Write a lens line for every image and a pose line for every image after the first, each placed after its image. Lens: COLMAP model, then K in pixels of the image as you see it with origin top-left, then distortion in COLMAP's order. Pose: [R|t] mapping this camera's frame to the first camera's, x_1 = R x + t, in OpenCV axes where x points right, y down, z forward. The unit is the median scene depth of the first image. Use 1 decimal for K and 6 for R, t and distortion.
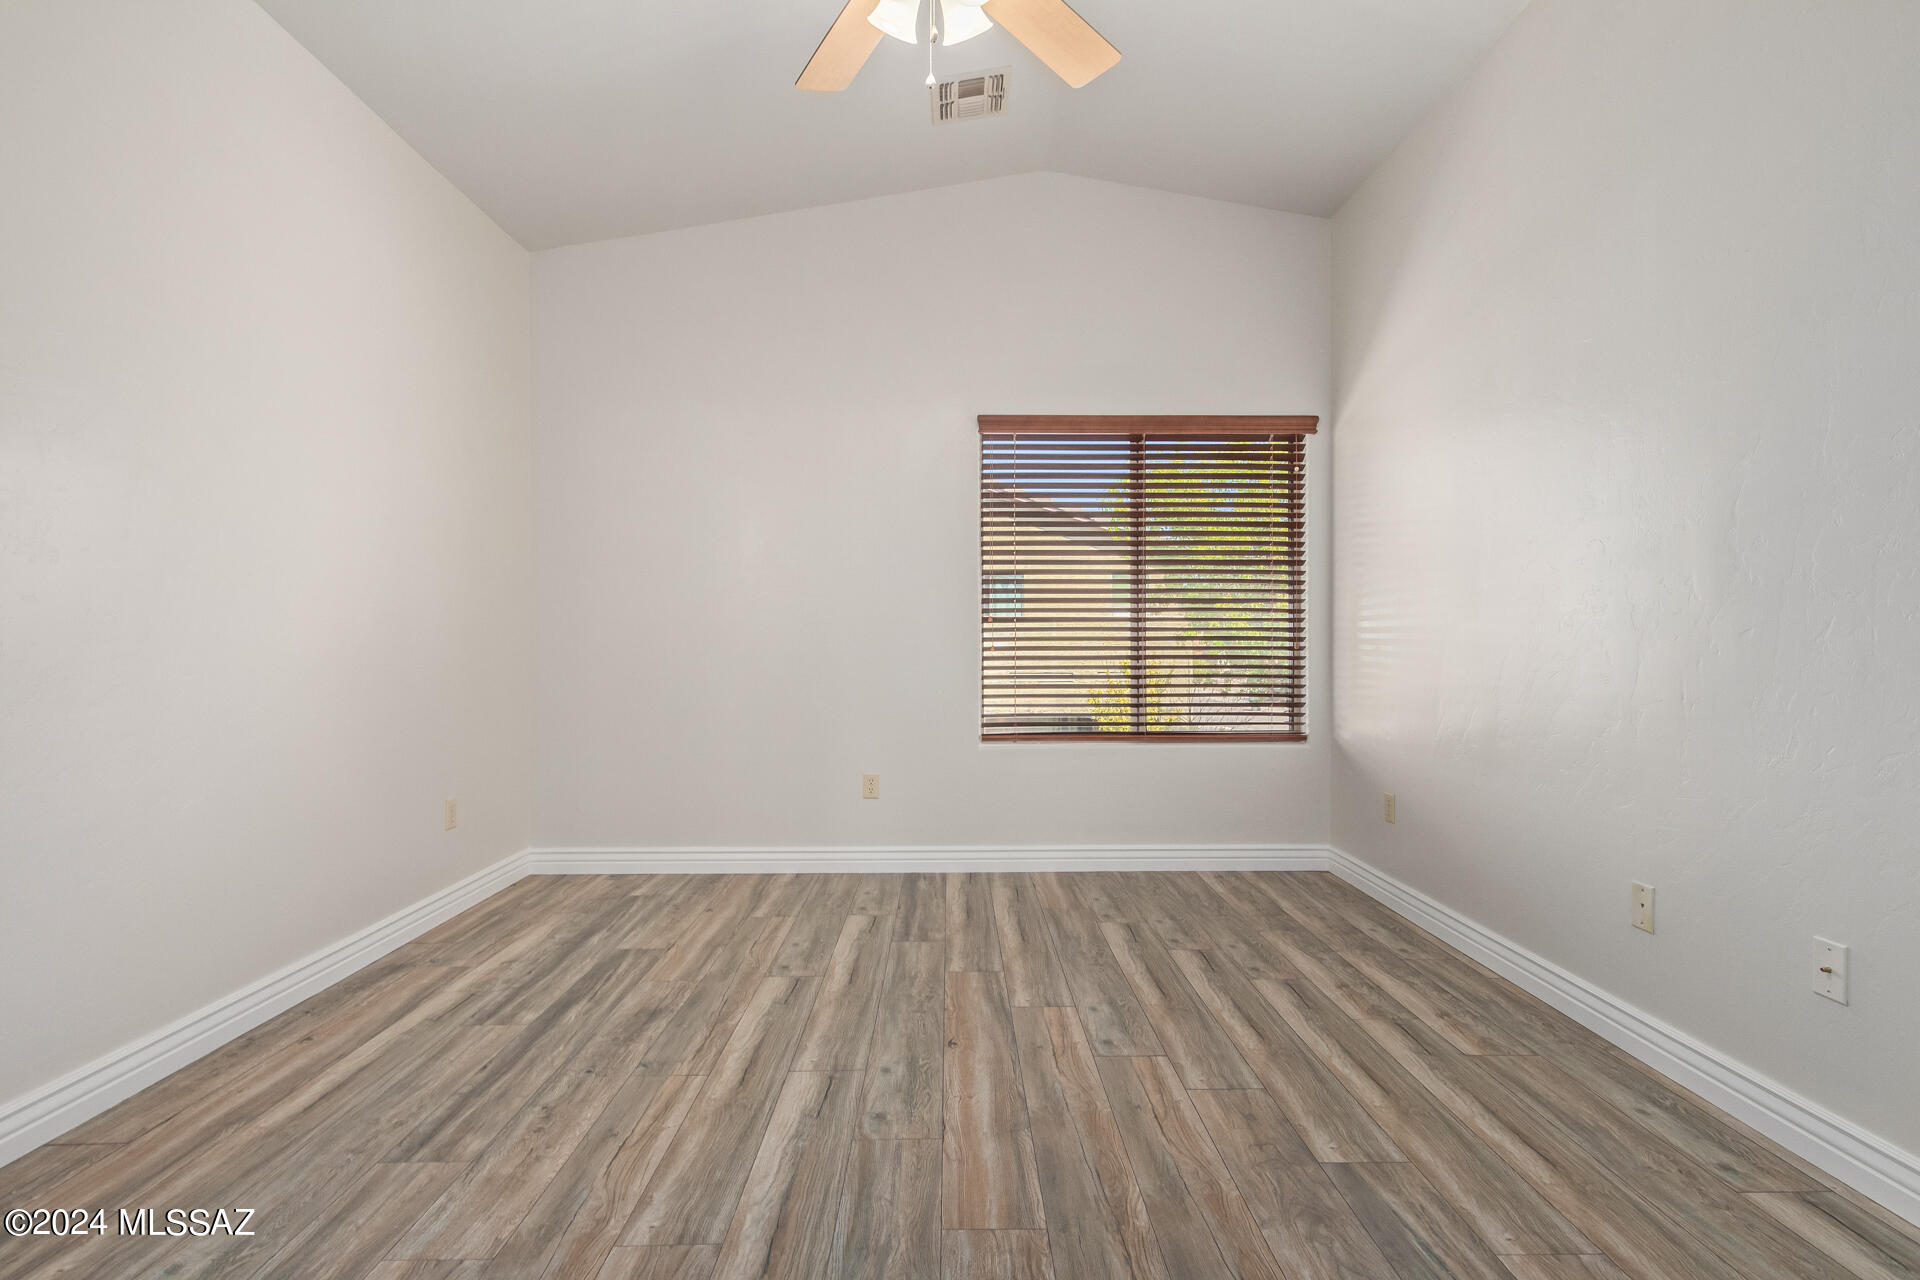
lens RADIAL K [[921.6, 0, 968.2], [0, 921.6, 643.9], [0, 0, 1]] dist [0.013316, -0.005544]
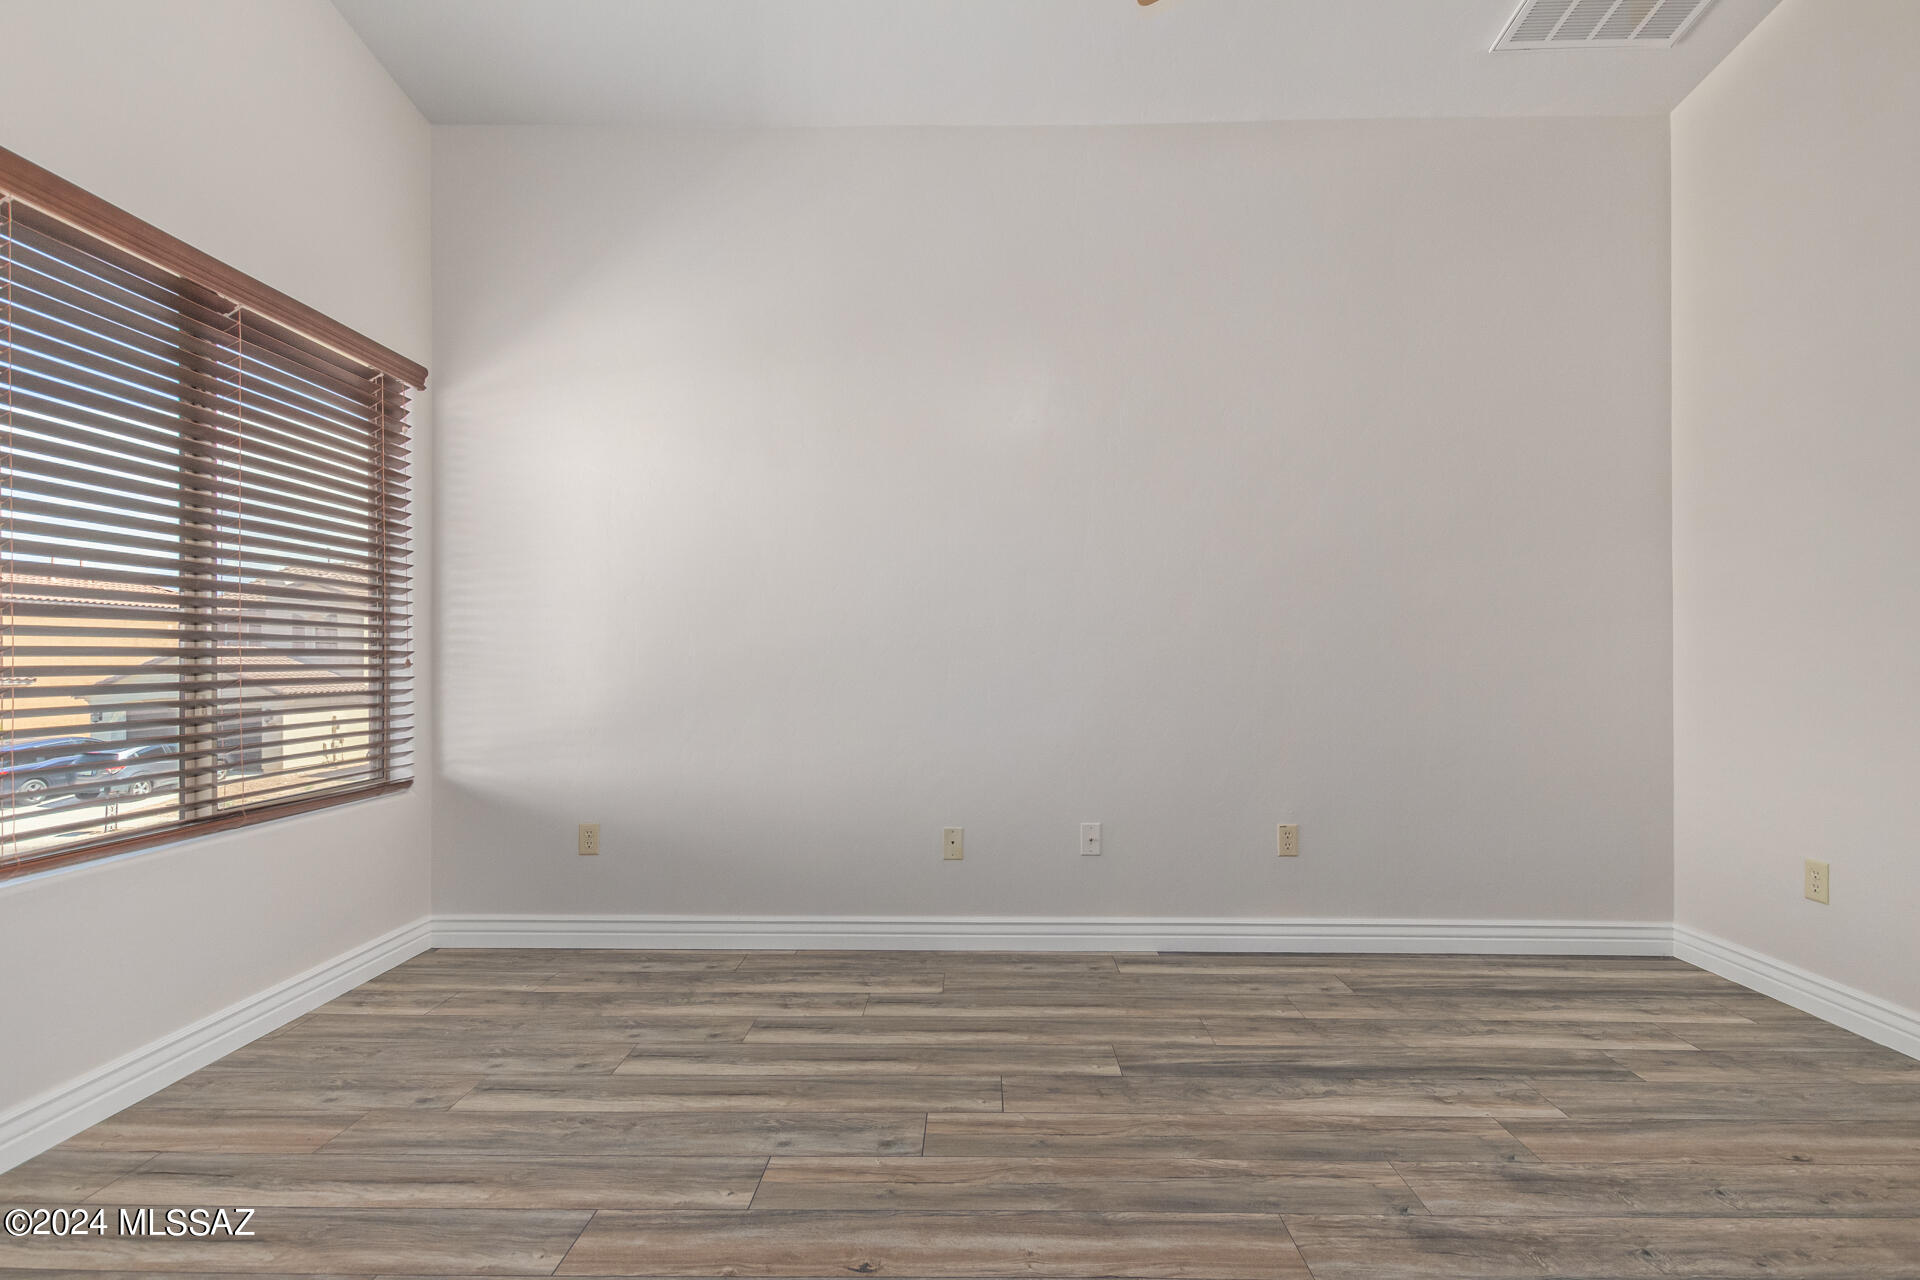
lens RADIAL K [[921.6, 0, 968.2], [0, 921.6, 643.9], [0, 0, 1]] dist [0.013316, -0.005544]
pose [[0.032537, 0.013684, 0.999377, -0.670805], [0.000289, 0.999906, -0.013700, -0.004475], [-0.999470, 0.000734, 0.032530, 0.887975]]
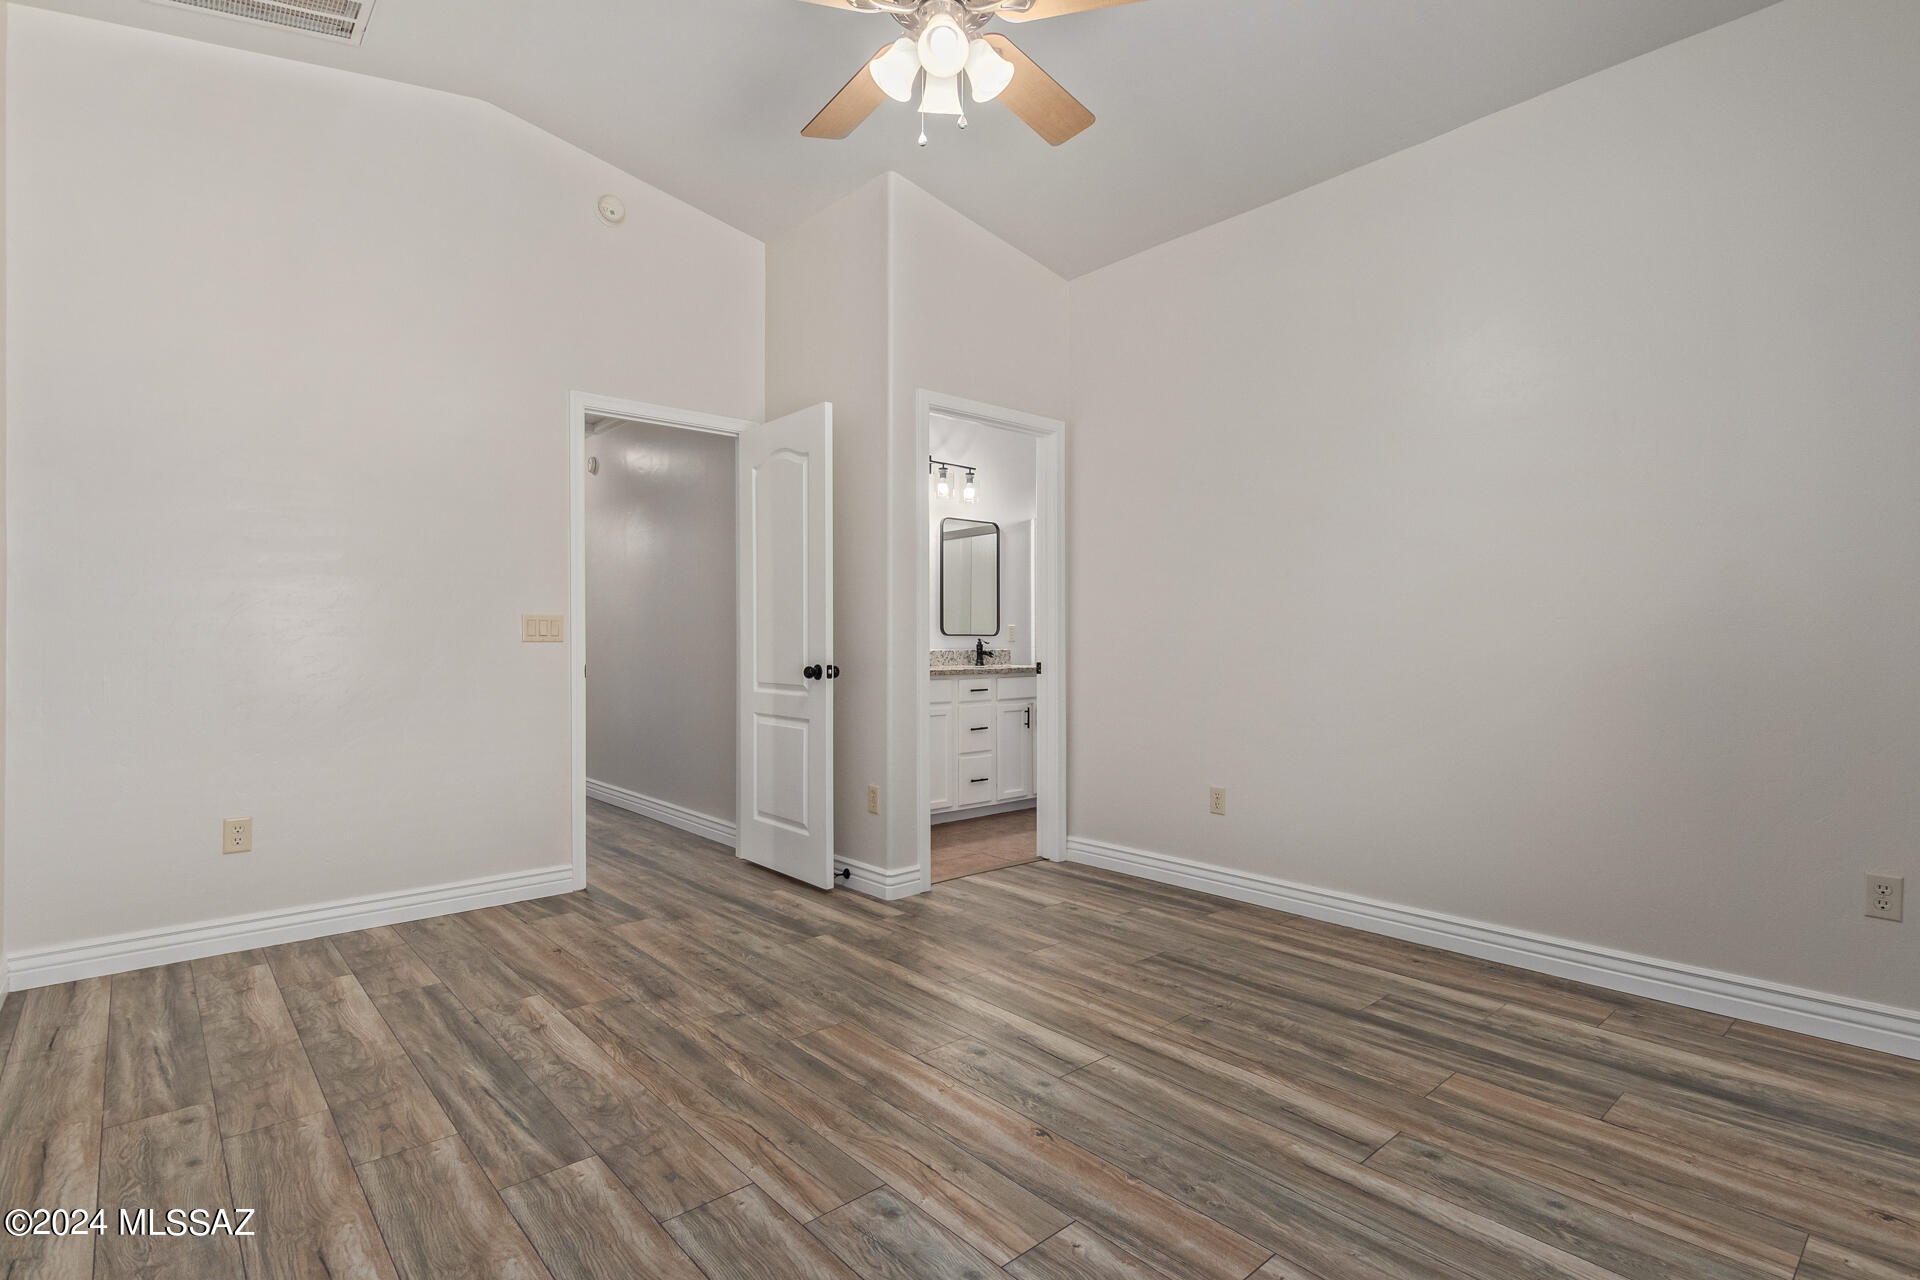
lens RADIAL K [[921.6, 0, 968.2], [0, 921.6, 643.9], [0, 0, 1]] dist [0.013316, -0.005544]
pose [[-0.758665, 0.001171, -0.651480, 0.556944], [-0.000235, 0.999998, 0.002070, -0.003675], [0.651481, 0.001724, -0.758663, 1.551131]]
